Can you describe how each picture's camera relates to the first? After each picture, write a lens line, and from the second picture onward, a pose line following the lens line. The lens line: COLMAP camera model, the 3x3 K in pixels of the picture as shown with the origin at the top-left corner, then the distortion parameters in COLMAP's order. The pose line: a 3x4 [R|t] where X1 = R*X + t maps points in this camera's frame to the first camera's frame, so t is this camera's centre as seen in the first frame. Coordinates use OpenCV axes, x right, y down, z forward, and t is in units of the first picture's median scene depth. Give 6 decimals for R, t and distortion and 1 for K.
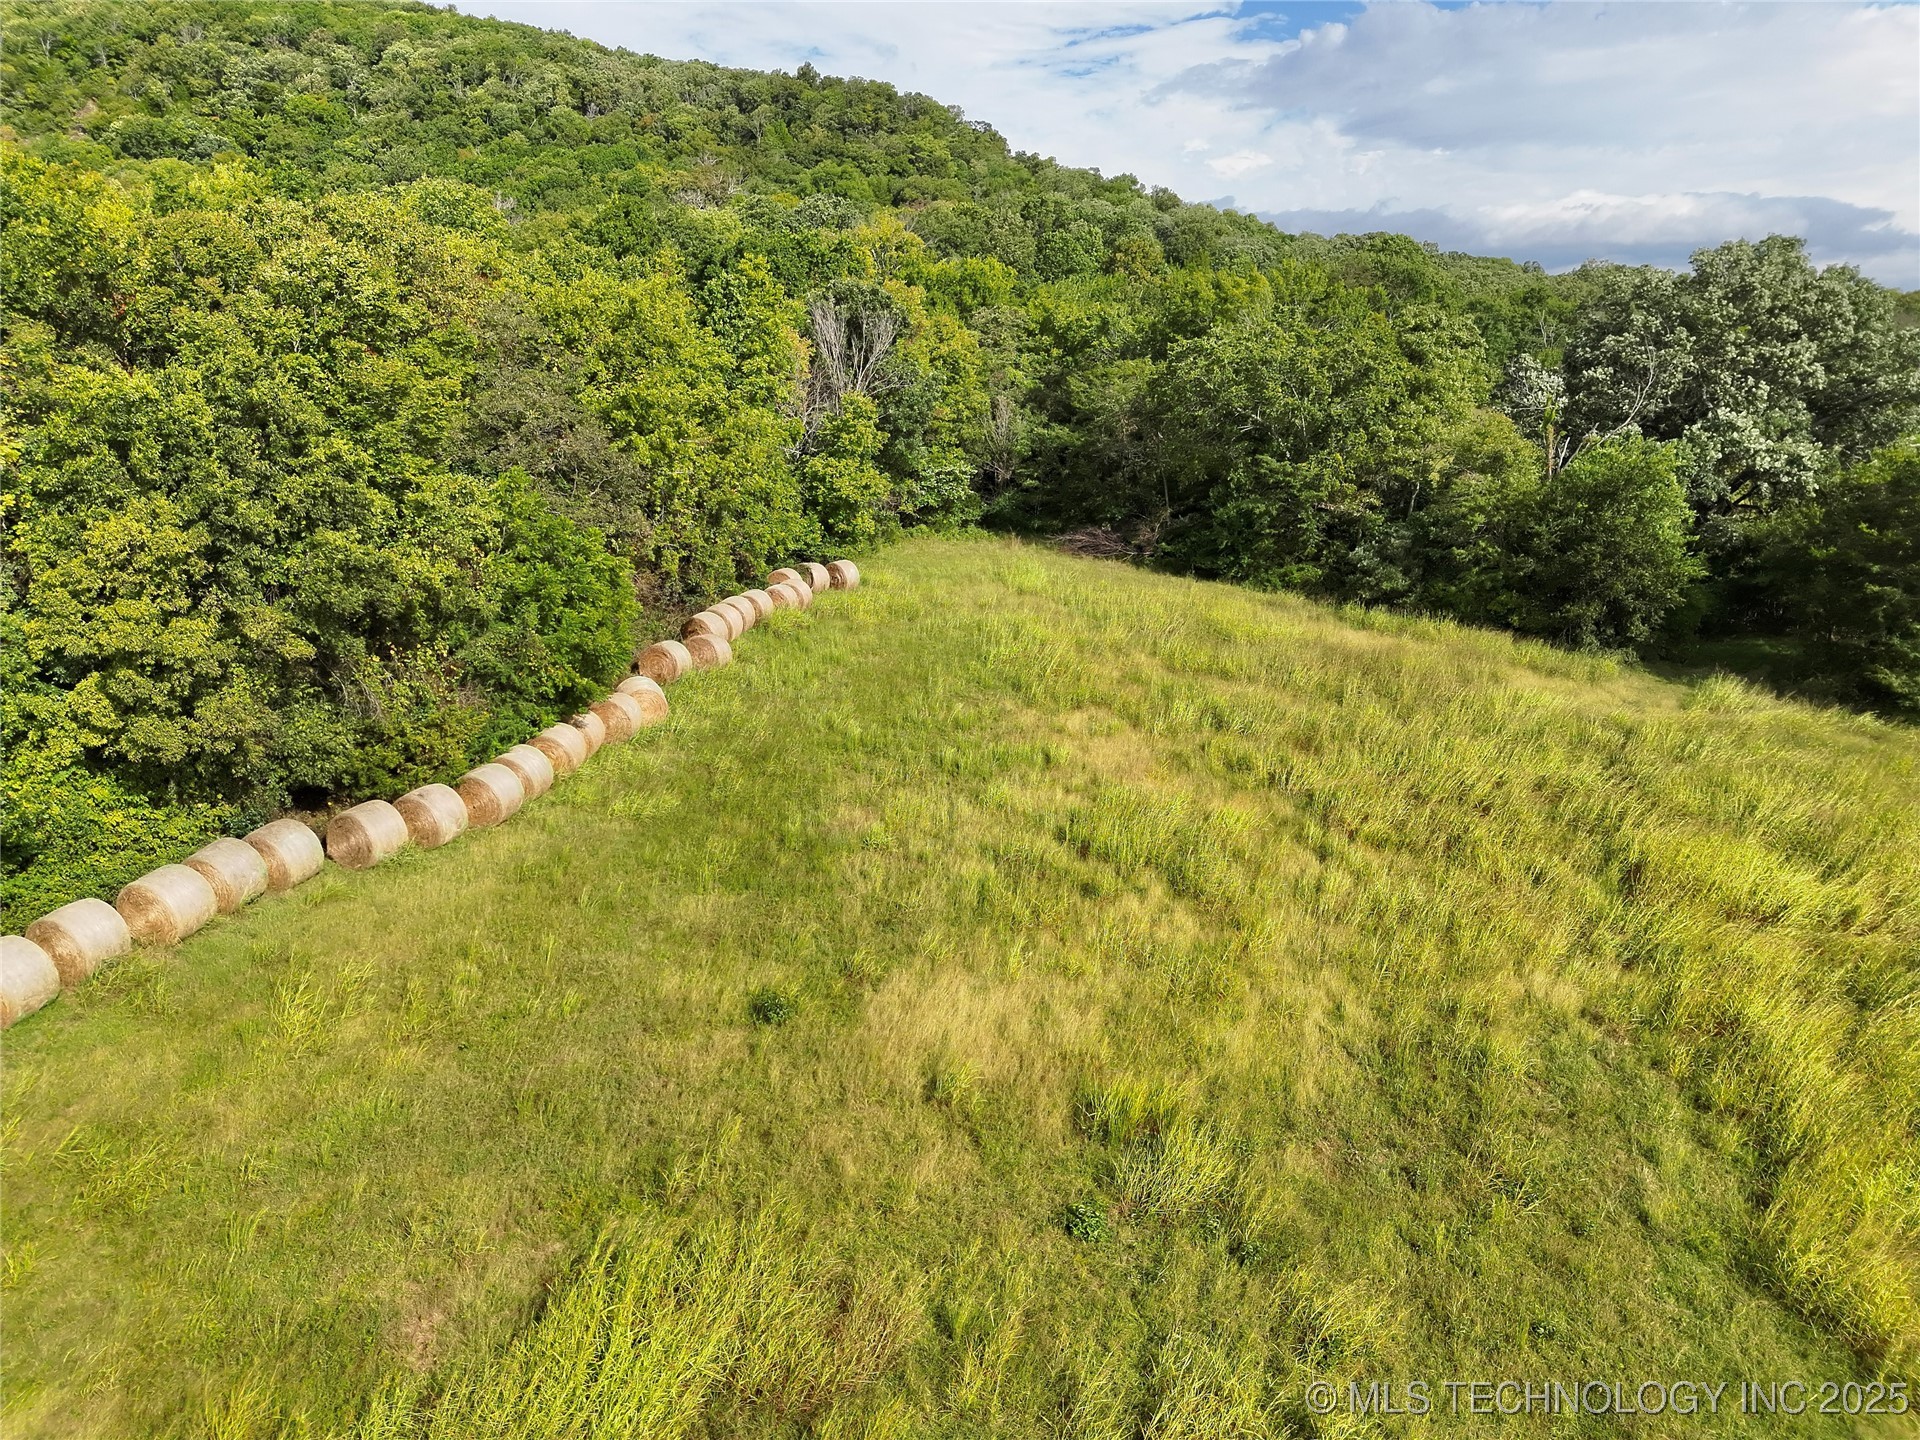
lens RADIAL K [[1352.0, 0, 960.0], [0, 1352.0, 720.0], [0, 0, 1]] dist [0.051593, -0.034349]
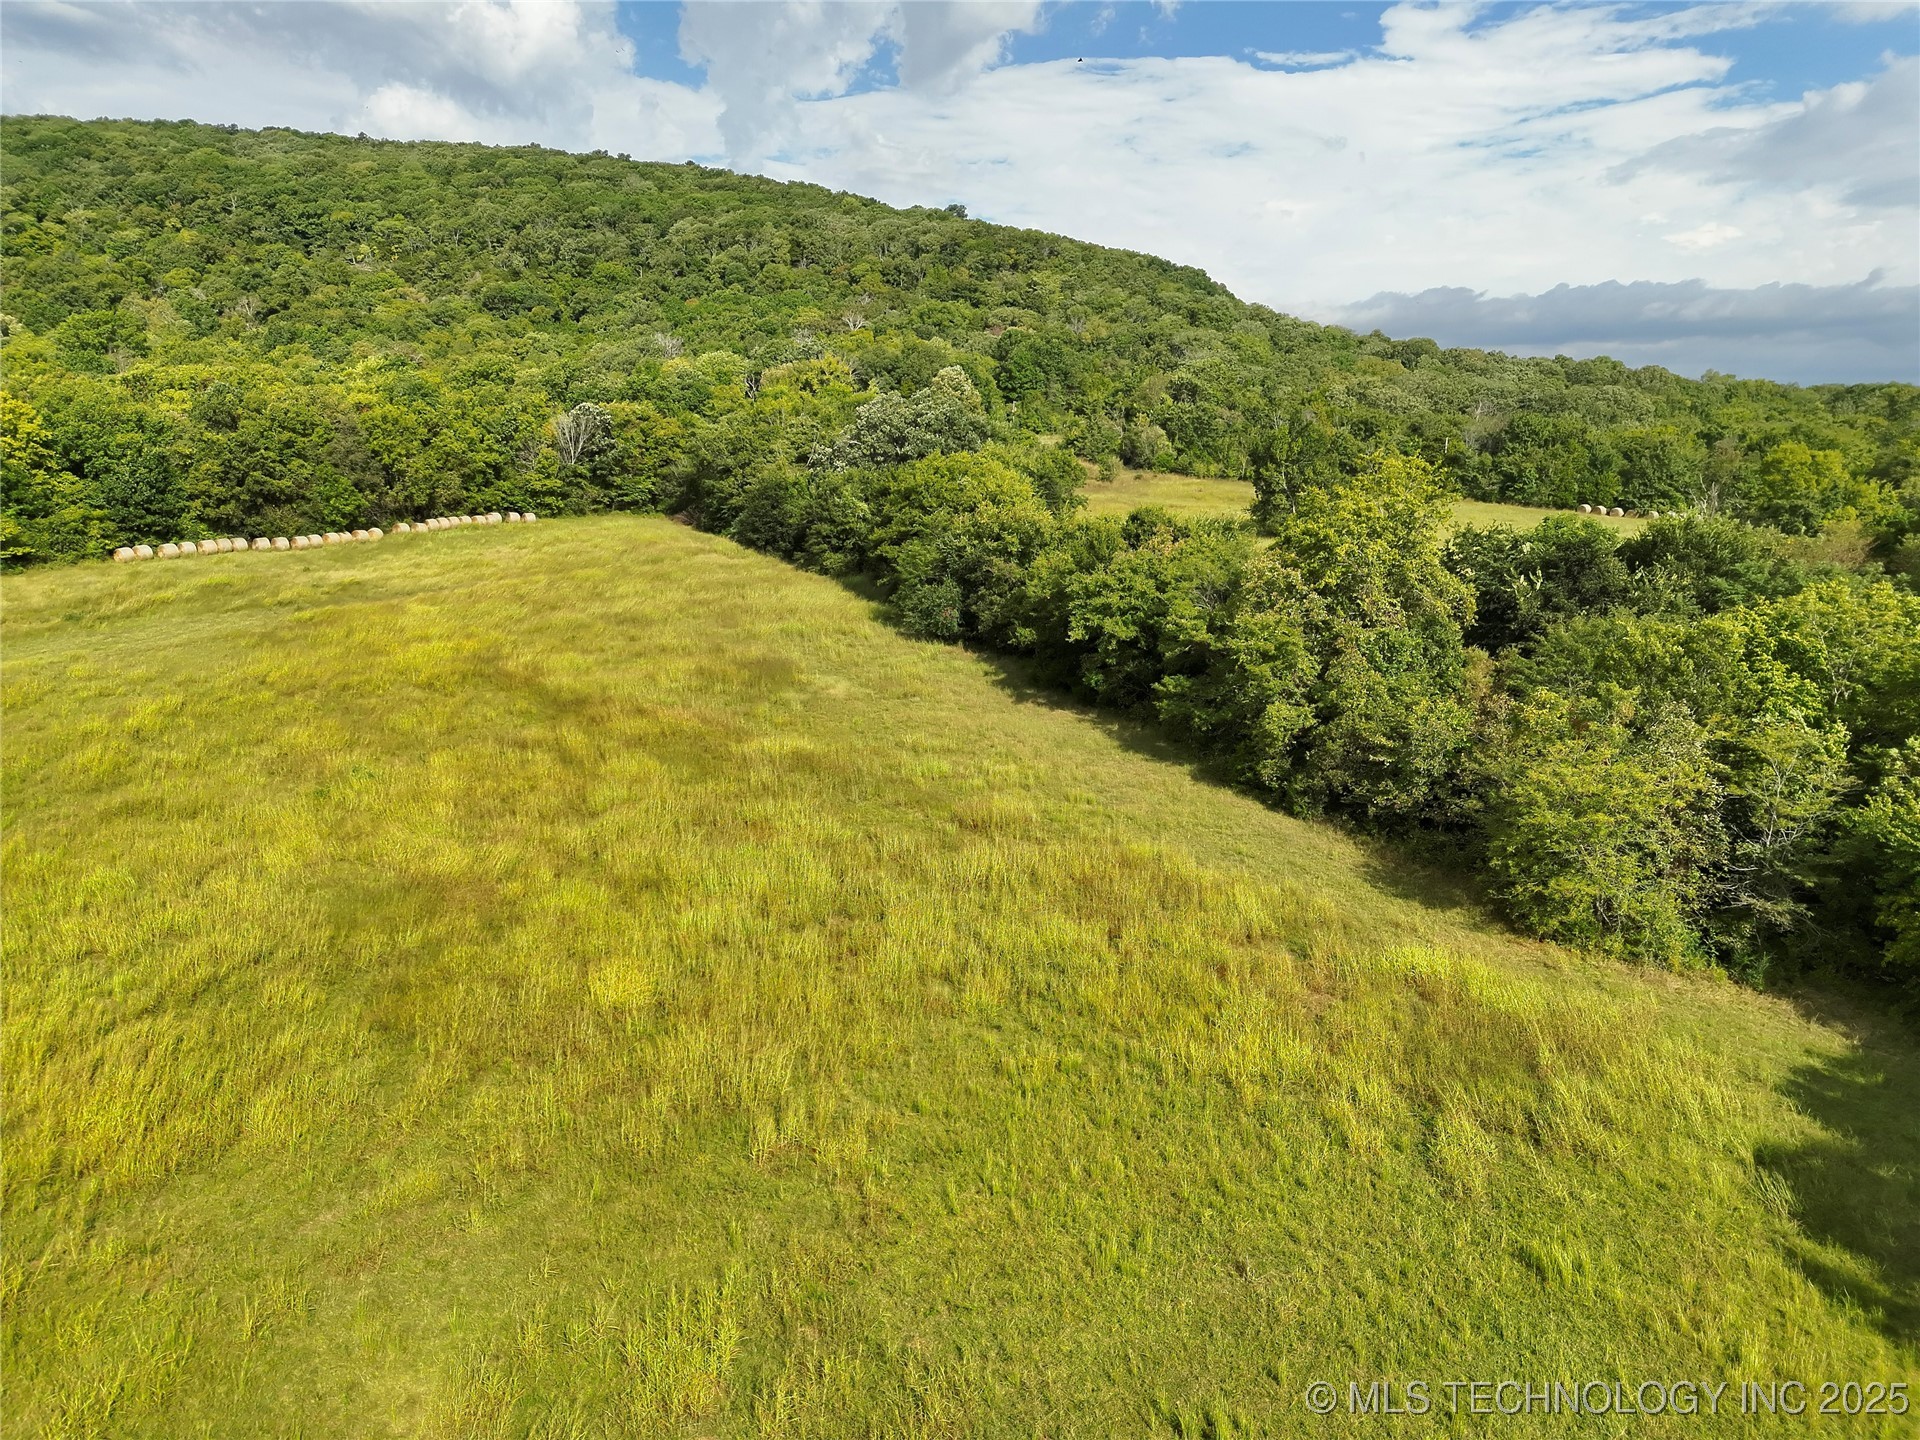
lens RADIAL K [[1352.0, 0, 950.2], [0, 1352.0, 719.4], [0, 0, 1]] dist [0.064827, -0.059591]
pose [[0.959784, 0.062713, -0.273647, 0.303034], [-0.079516, 0.995541, -0.050738, 0.072719], [0.269245, 0.070457, 0.960491, -0.262897]]
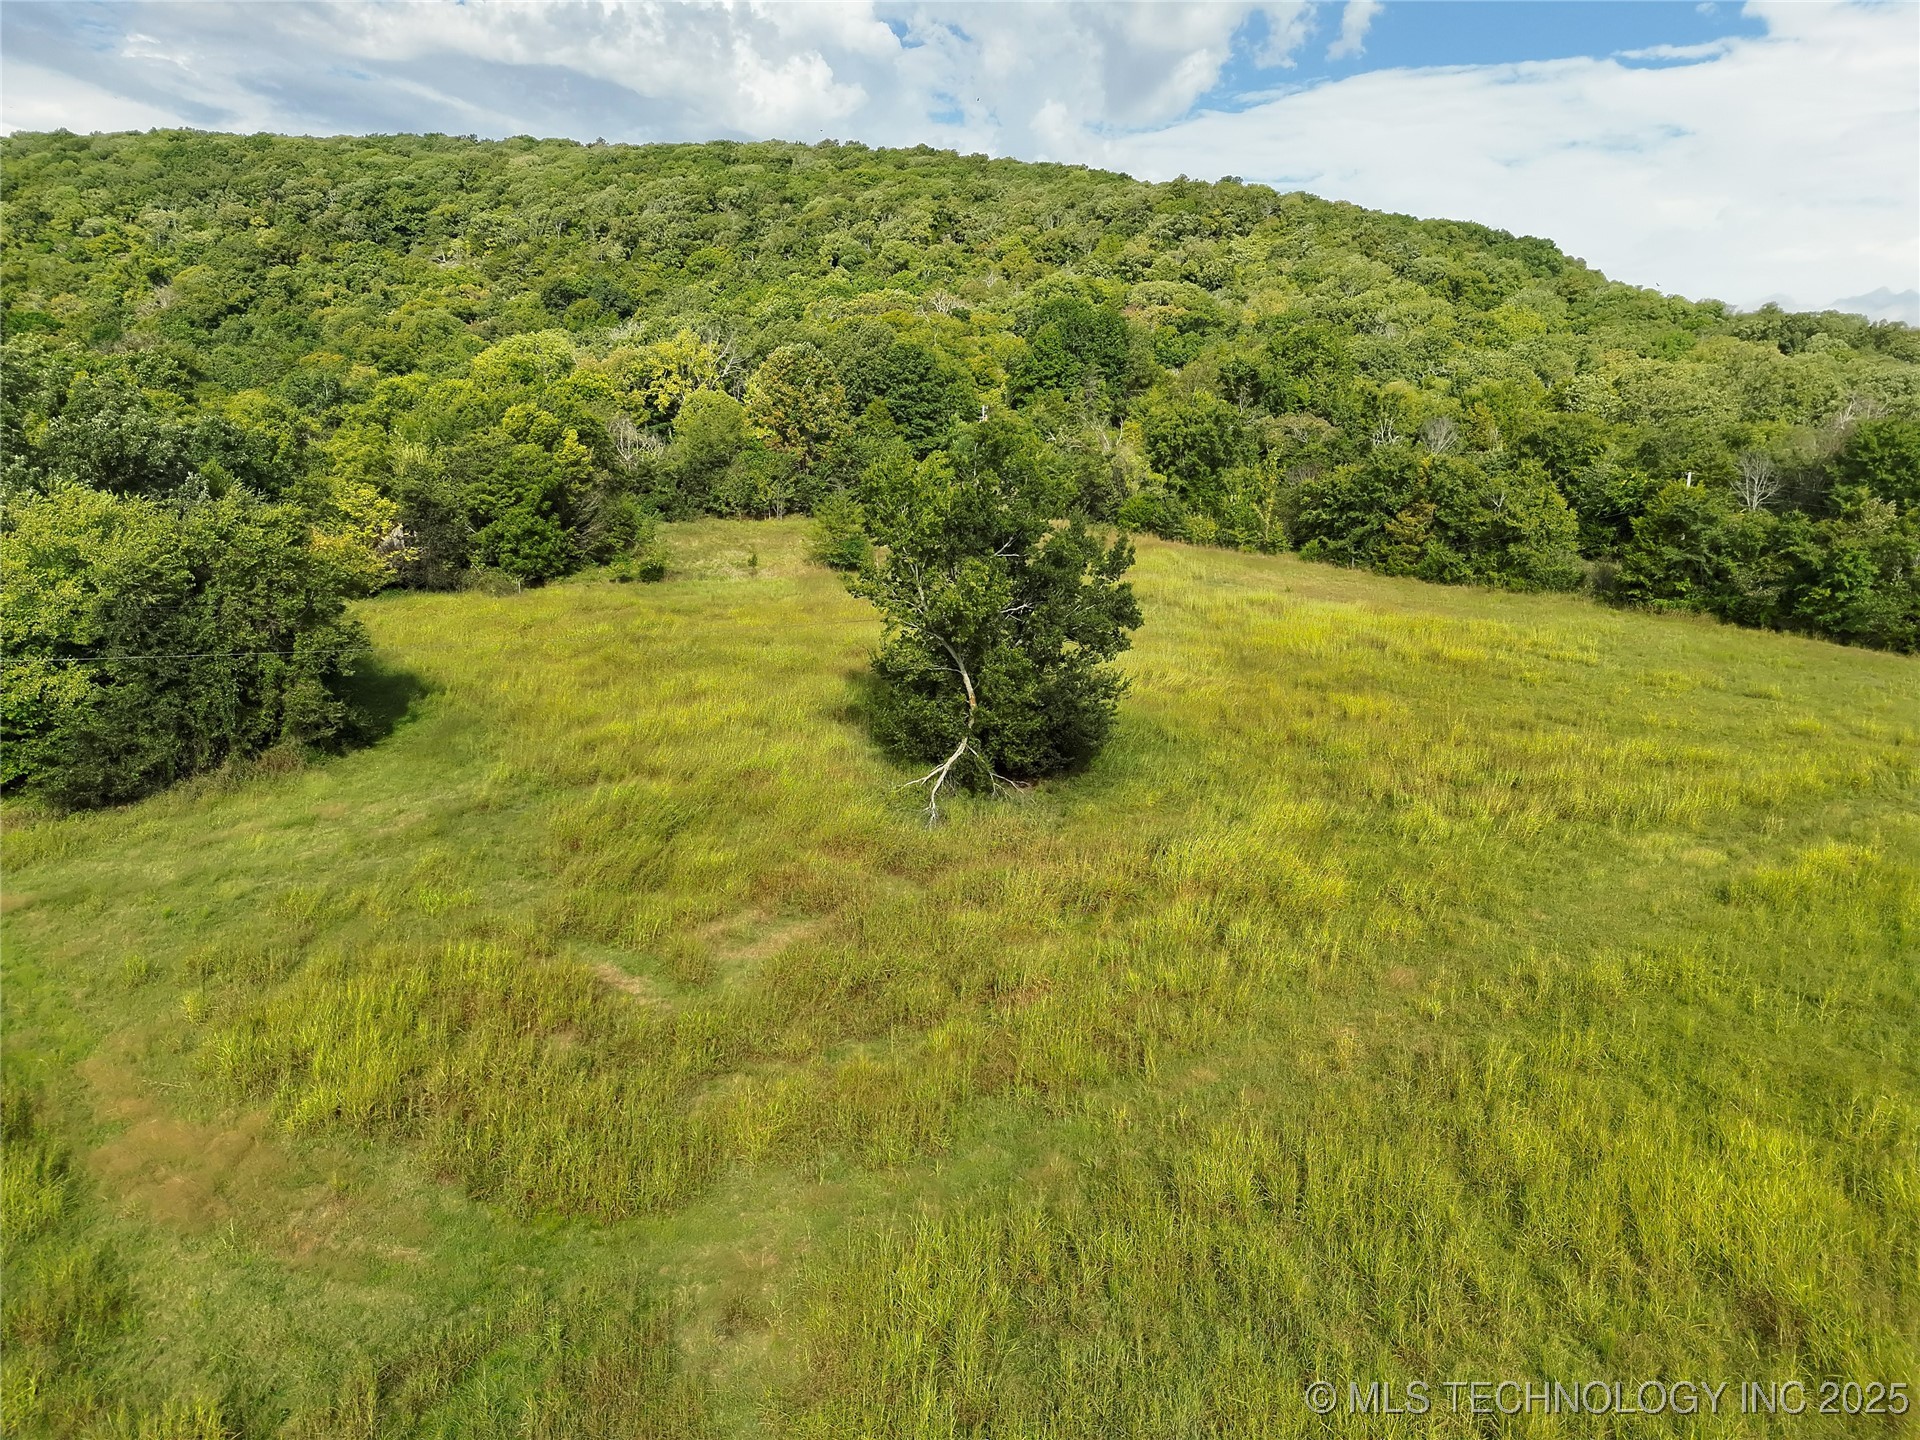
lens RADIAL K [[1352.0, 0, 960.0], [0, 1352.0, 720.0], [0, 0, 1]] dist [0.051593, -0.034349]
pose [[0.843918, 0.110060, -0.525060, 0.384966], [-0.148459, 0.988419, -0.031429, -0.043112], [0.515521, 0.104474, 0.850484, 0.144060]]
